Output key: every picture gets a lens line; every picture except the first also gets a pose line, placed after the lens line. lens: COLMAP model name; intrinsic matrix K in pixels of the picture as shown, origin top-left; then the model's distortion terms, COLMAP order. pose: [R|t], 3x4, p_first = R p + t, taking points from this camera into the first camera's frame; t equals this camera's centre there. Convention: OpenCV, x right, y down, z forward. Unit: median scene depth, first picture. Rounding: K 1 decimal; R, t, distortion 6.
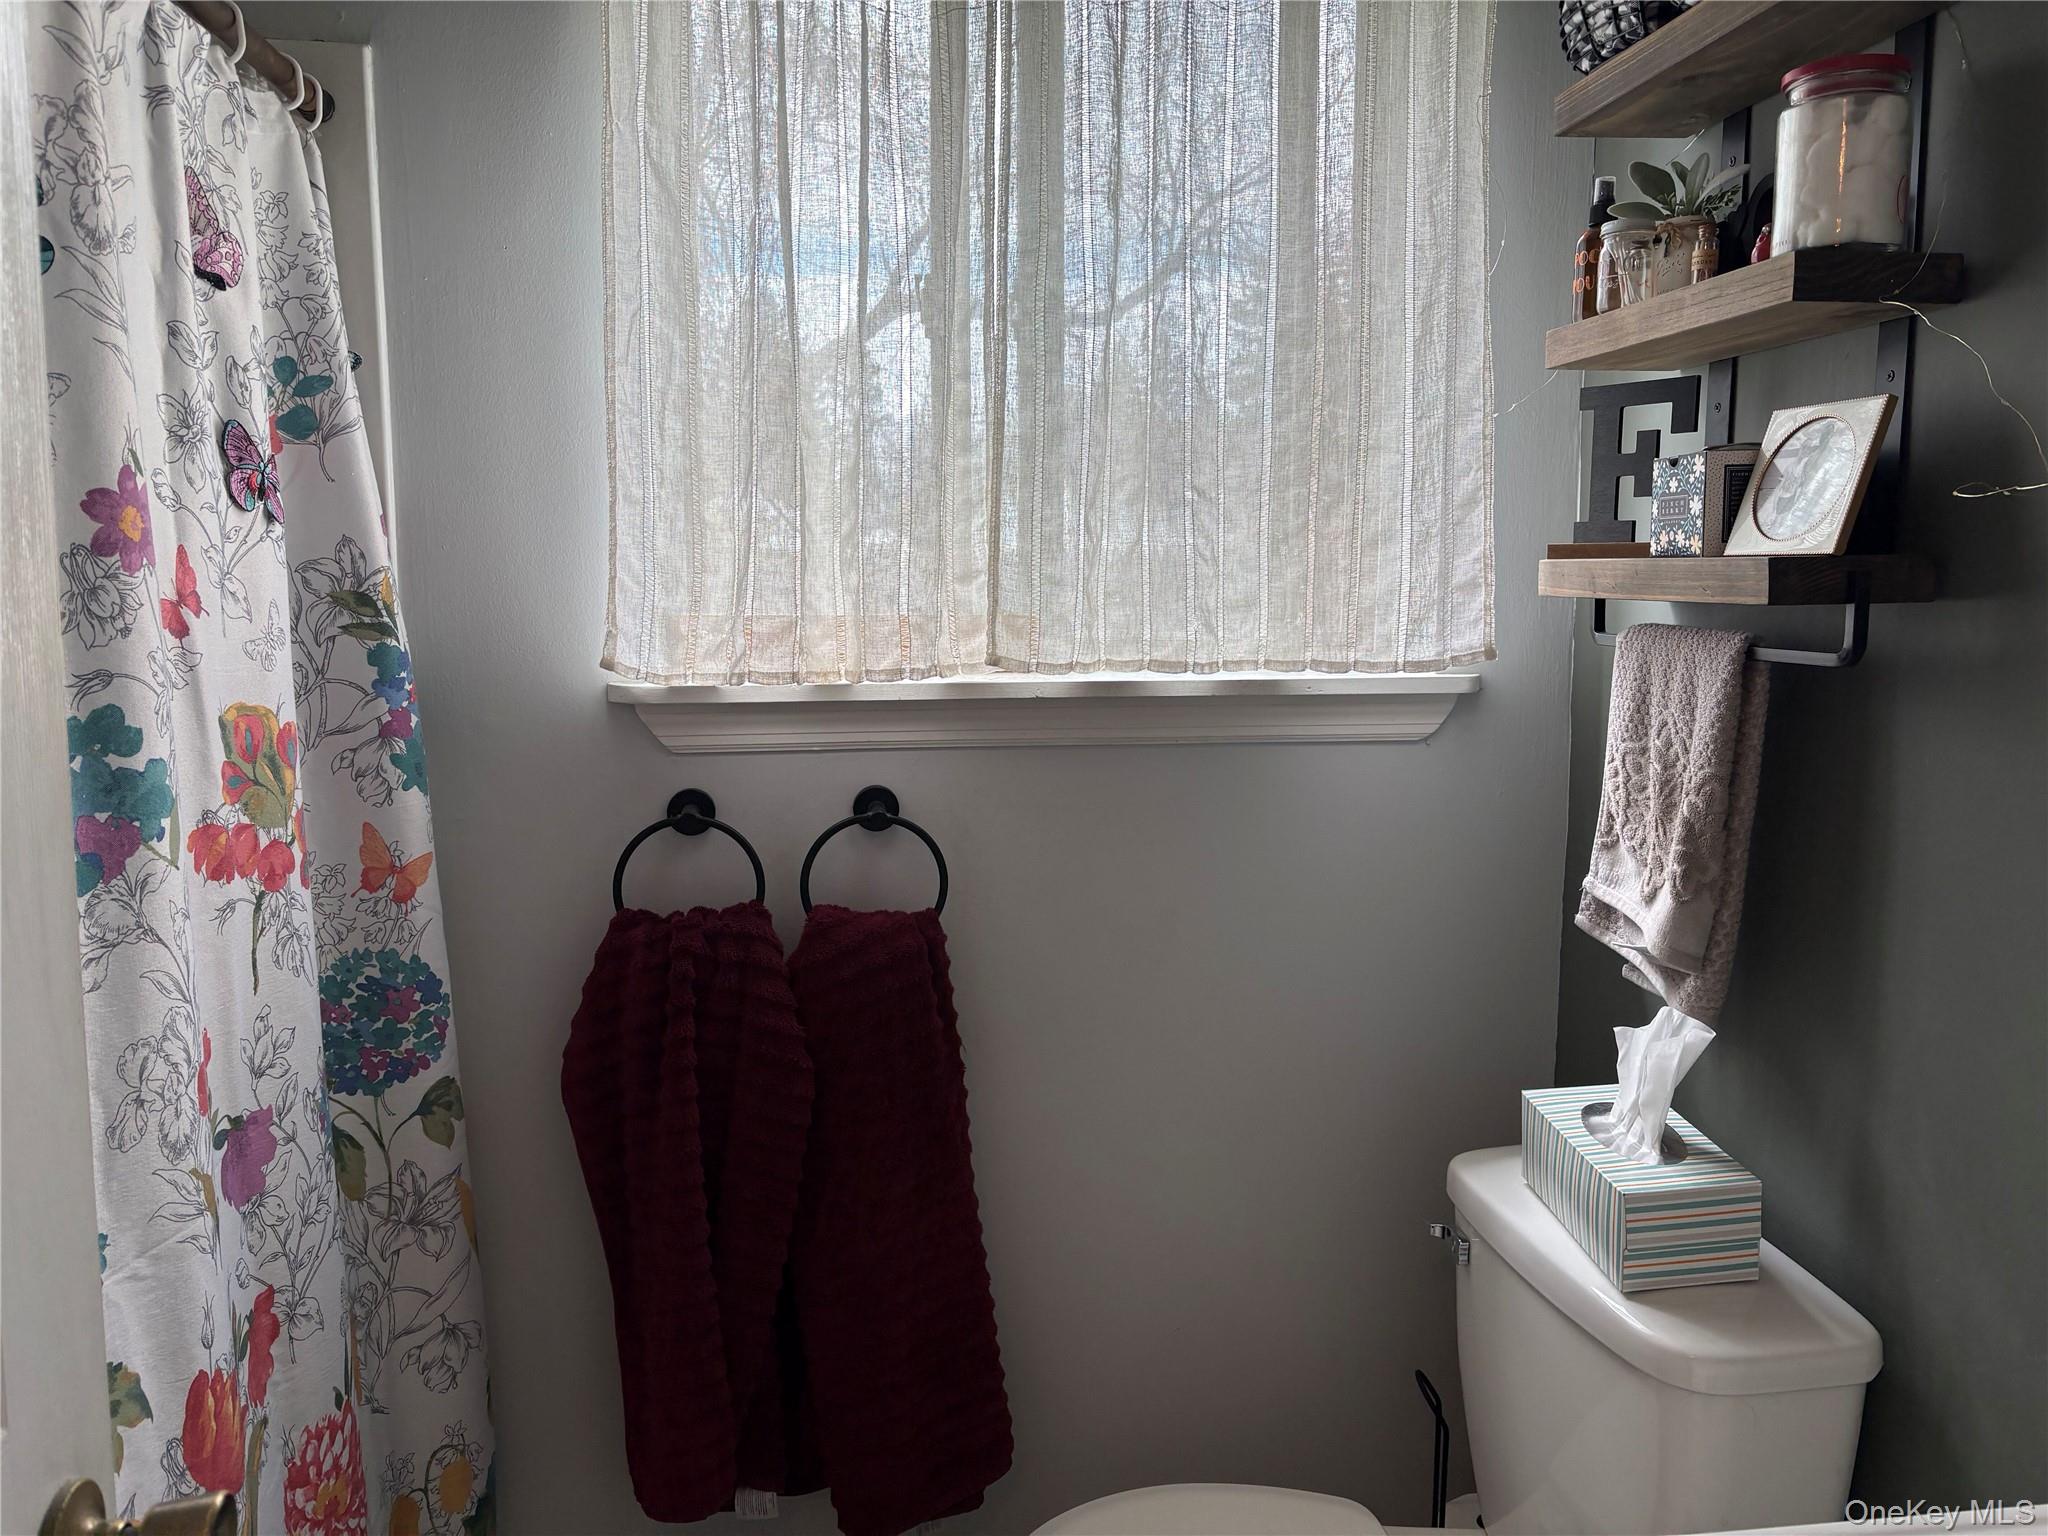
lens RADIAL K [[1559.1, 0, 1033.6], [0, 1559.1, 771.6], [0, 0, 1]] dist [0.042126, -0.054884]
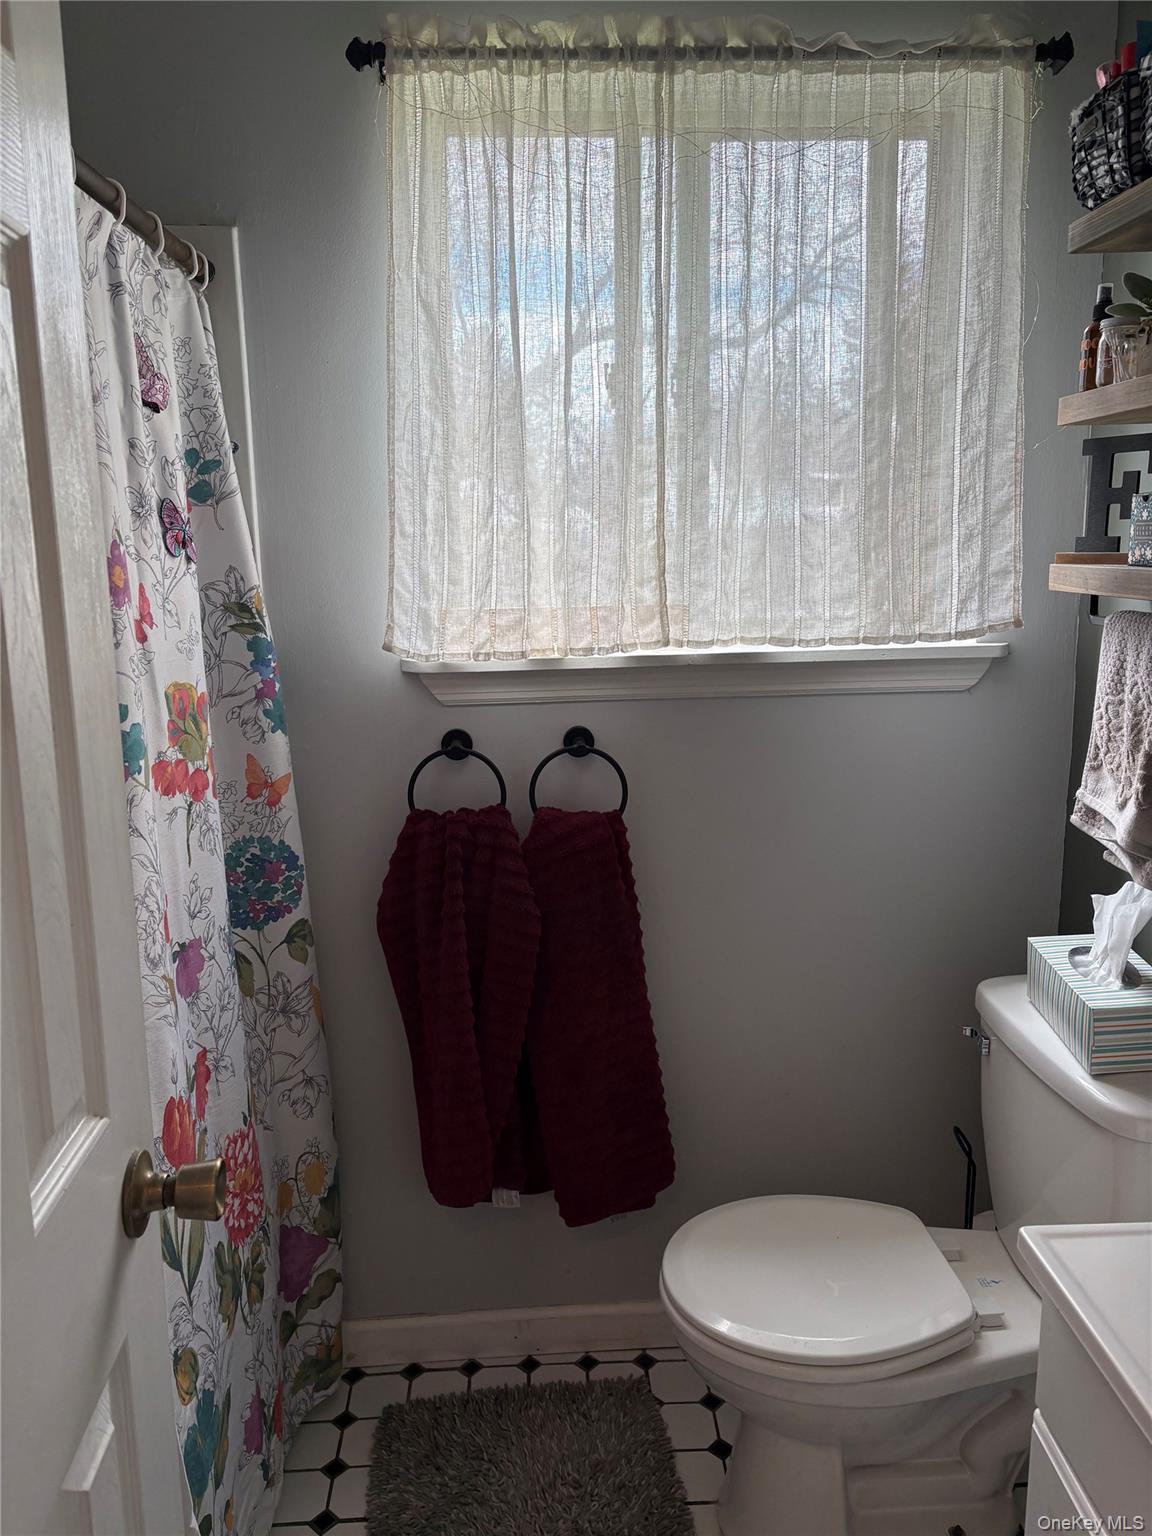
lens RADIAL K [[1169.3, 0, 570.1], [0, 1169.3, 777.0], [0, 0, 1]] dist [0.042126, -0.054884]
pose [[0.995280, 0.000234, -0.097042, -0.002570], [0.007124, 0.997123, 0.075469, -0.029355], [0.096780, -0.075804, 0.992415, -0.108004]]
